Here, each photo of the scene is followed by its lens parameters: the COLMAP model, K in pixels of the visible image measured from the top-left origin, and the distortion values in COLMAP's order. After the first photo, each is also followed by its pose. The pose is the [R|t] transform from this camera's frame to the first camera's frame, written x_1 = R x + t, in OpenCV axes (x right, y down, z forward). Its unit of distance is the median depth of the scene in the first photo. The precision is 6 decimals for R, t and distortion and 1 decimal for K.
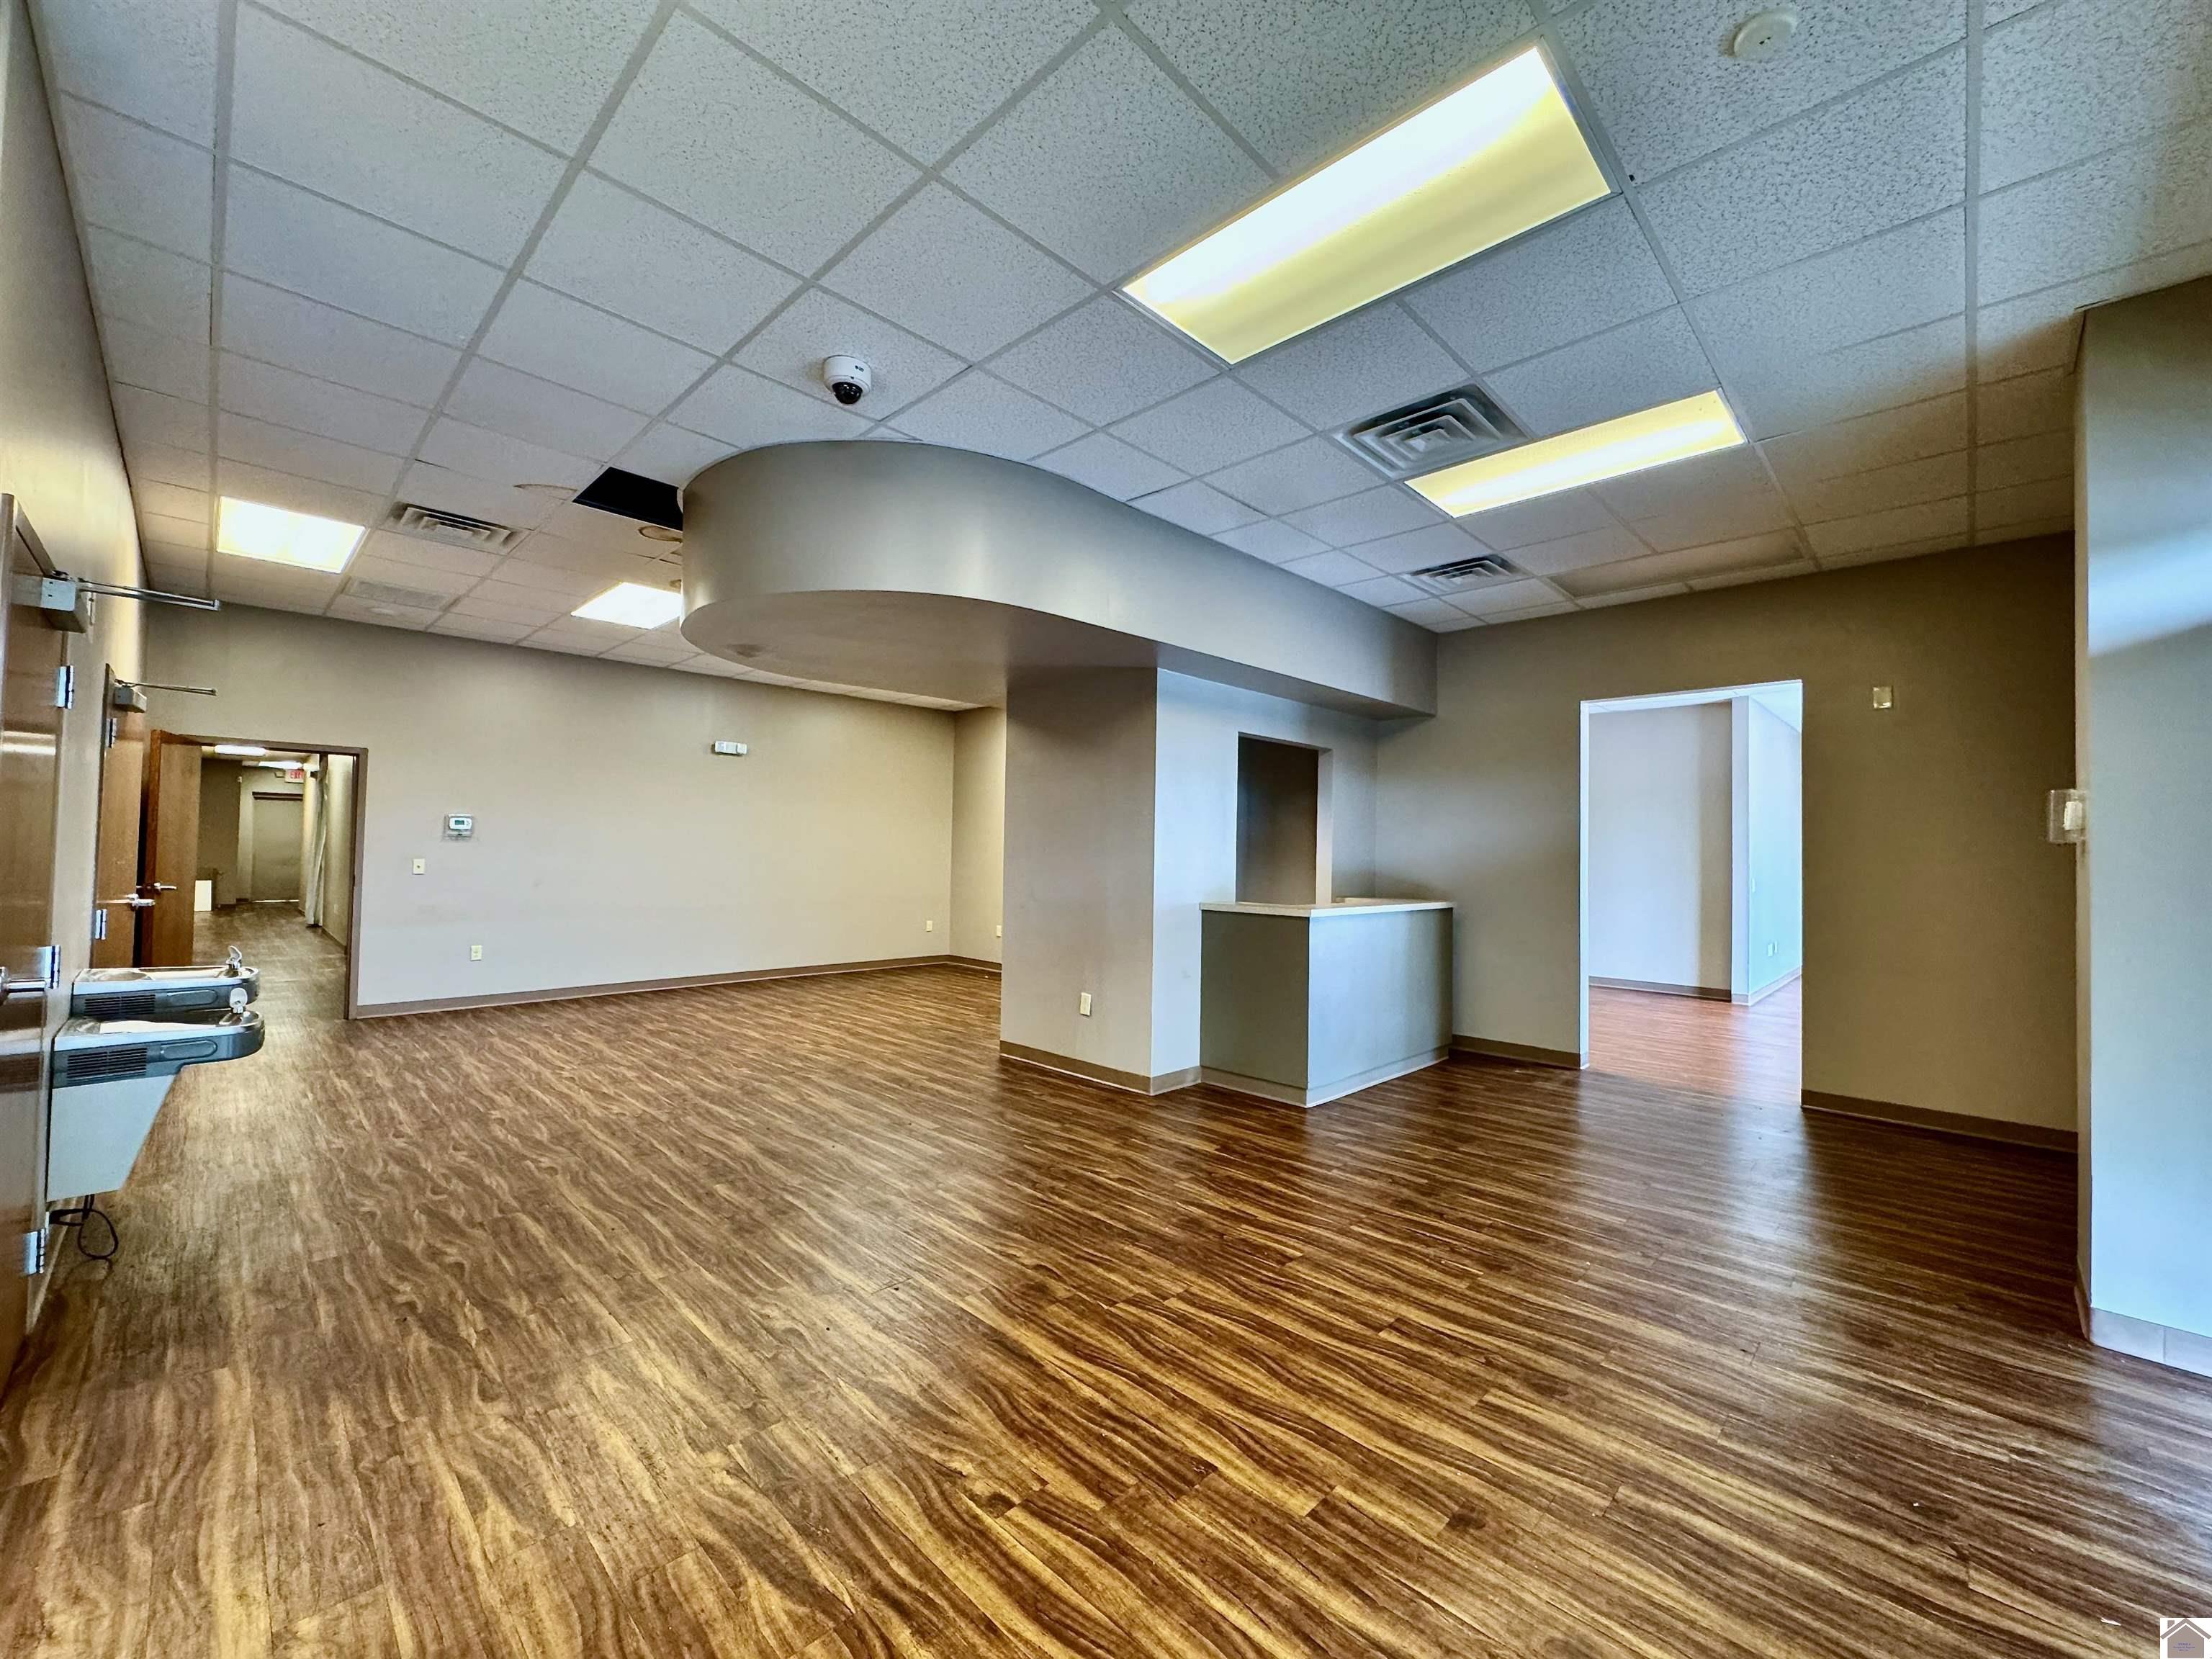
lens RADIAL K [[885.2, 0, 1100.3], [0, 885.2, 828.6], [0, 0, 1]] dist [-0.003513, 0.000330]
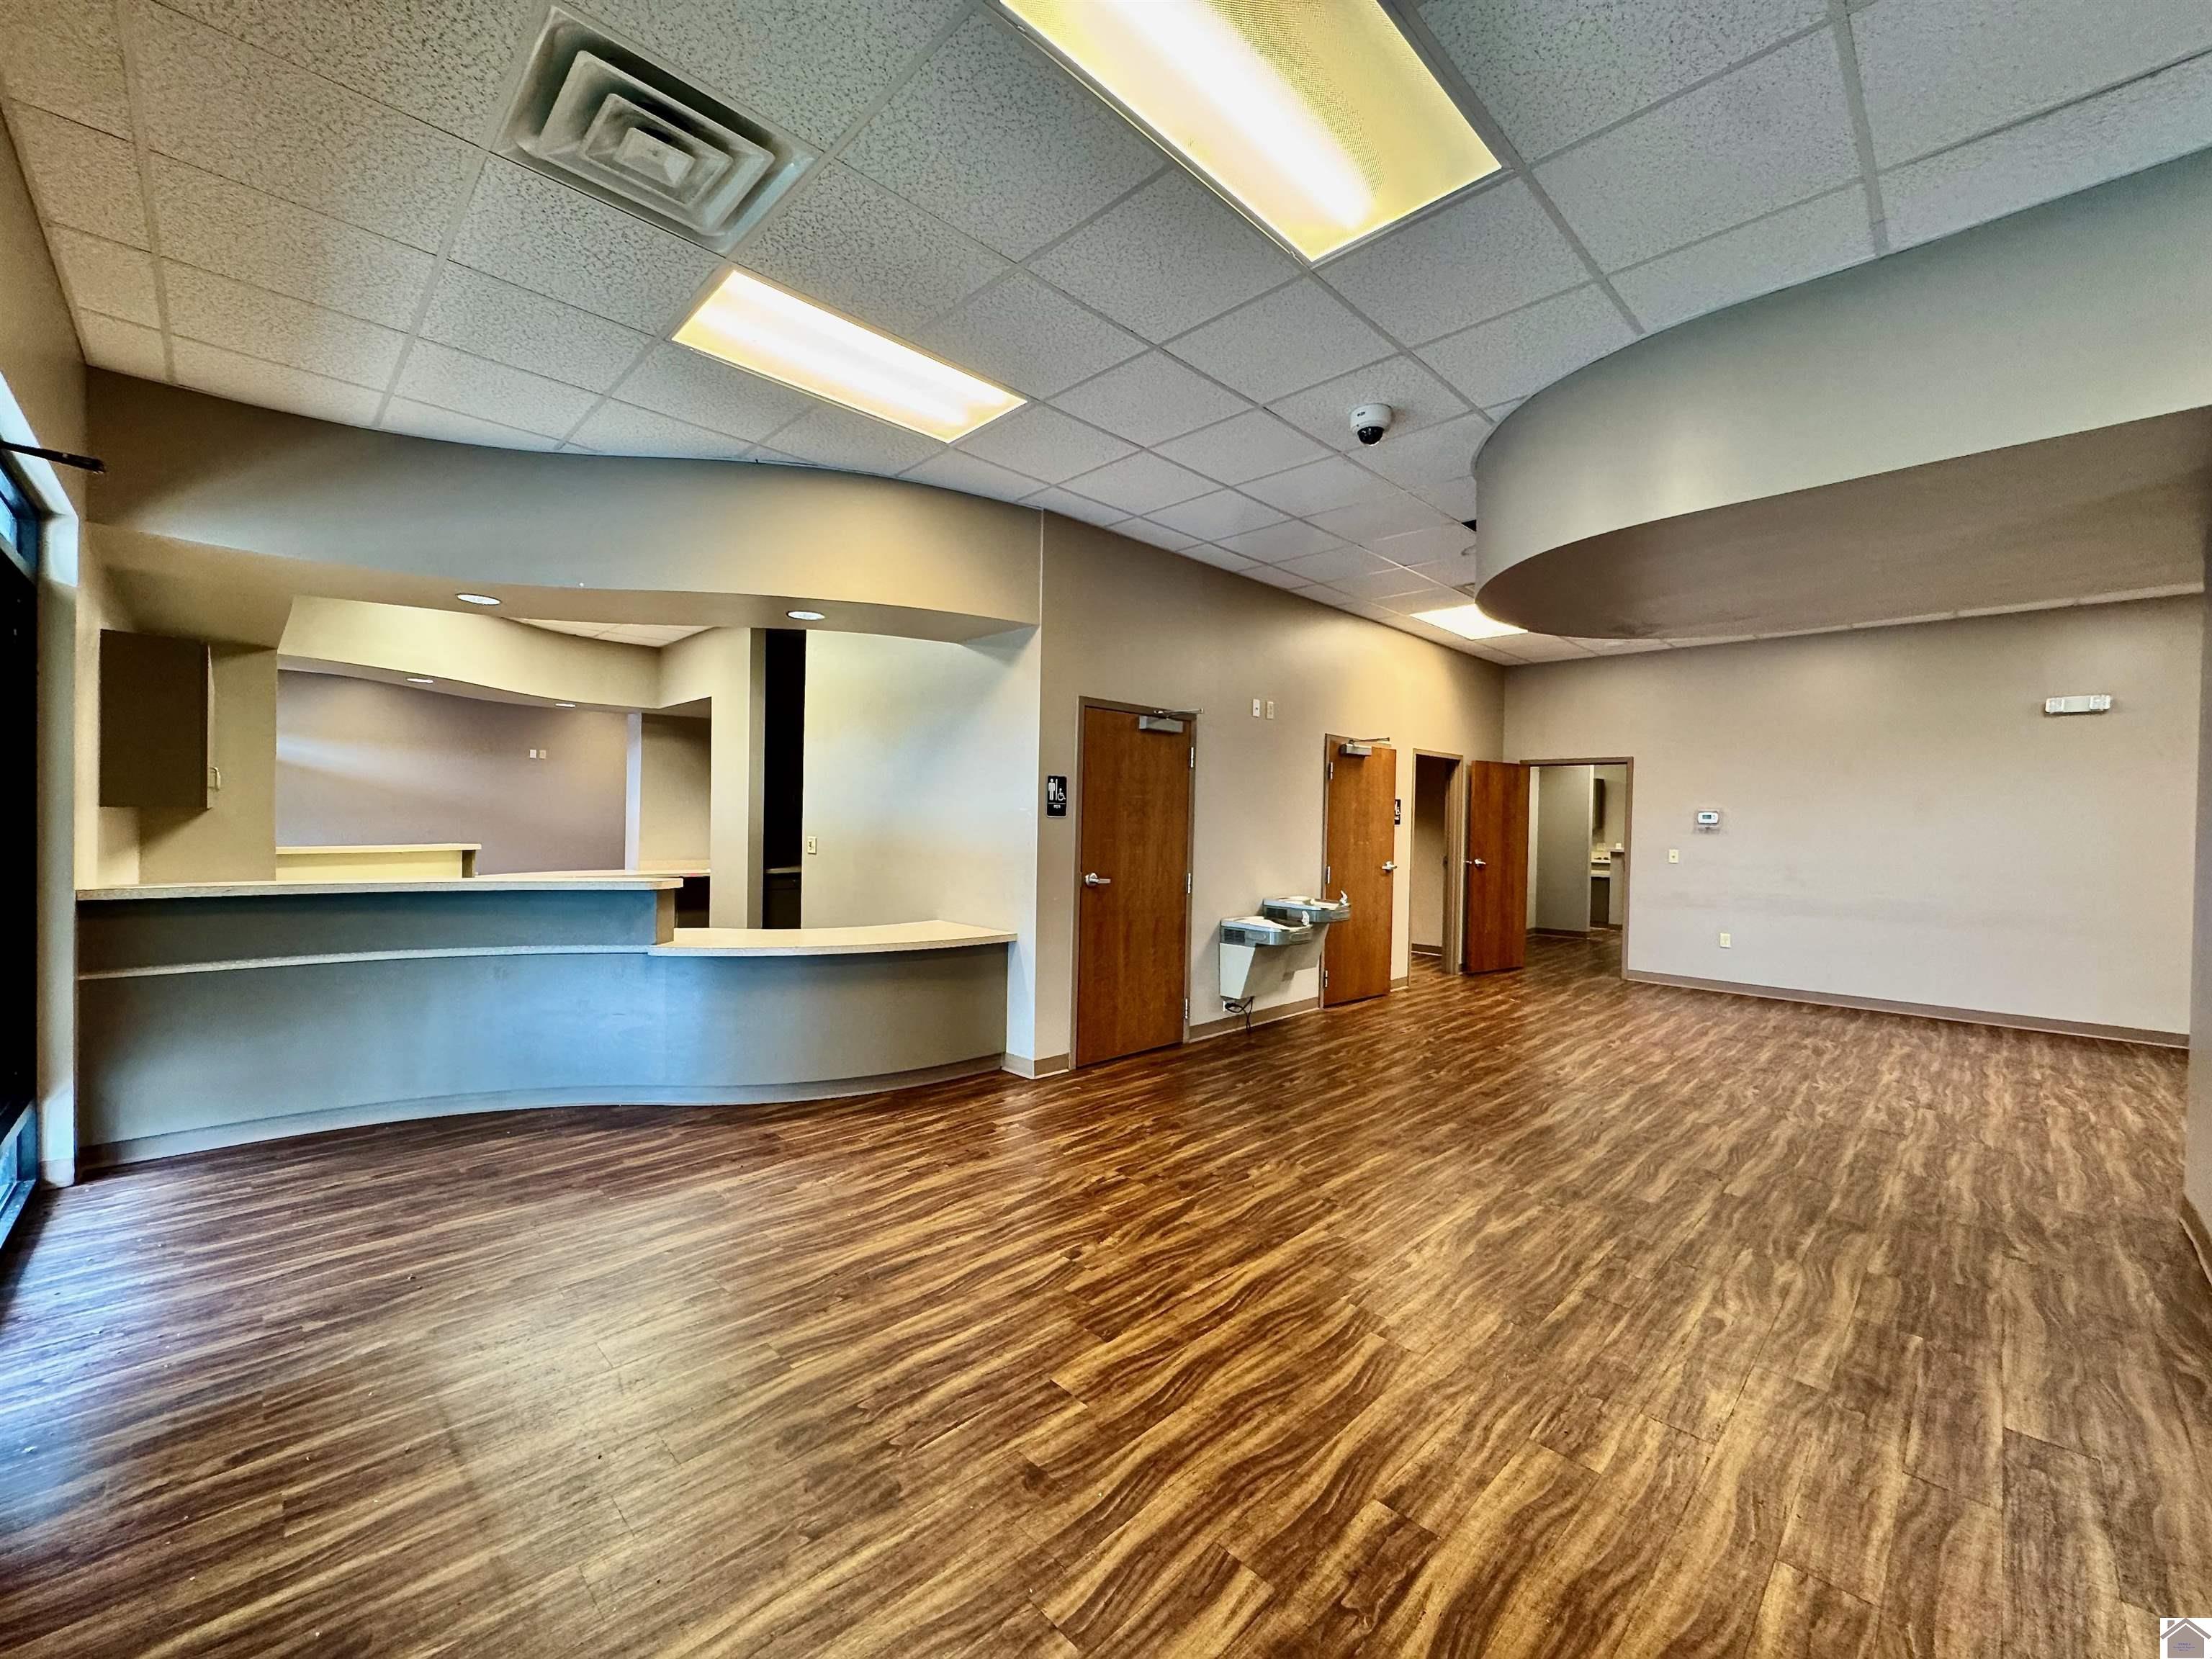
lens RADIAL K [[885.2, 0, 1102.2], [0, 885.2, 827.6], [0, 0, 1]] dist [-0.003513, 0.000330]
pose [[-0.015723, -0.009045, -0.999835, 0.769699], [0.005582, 0.999943, -0.009134, 0.025199], [0.999861, -0.005724, -0.015672, 0.588771]]
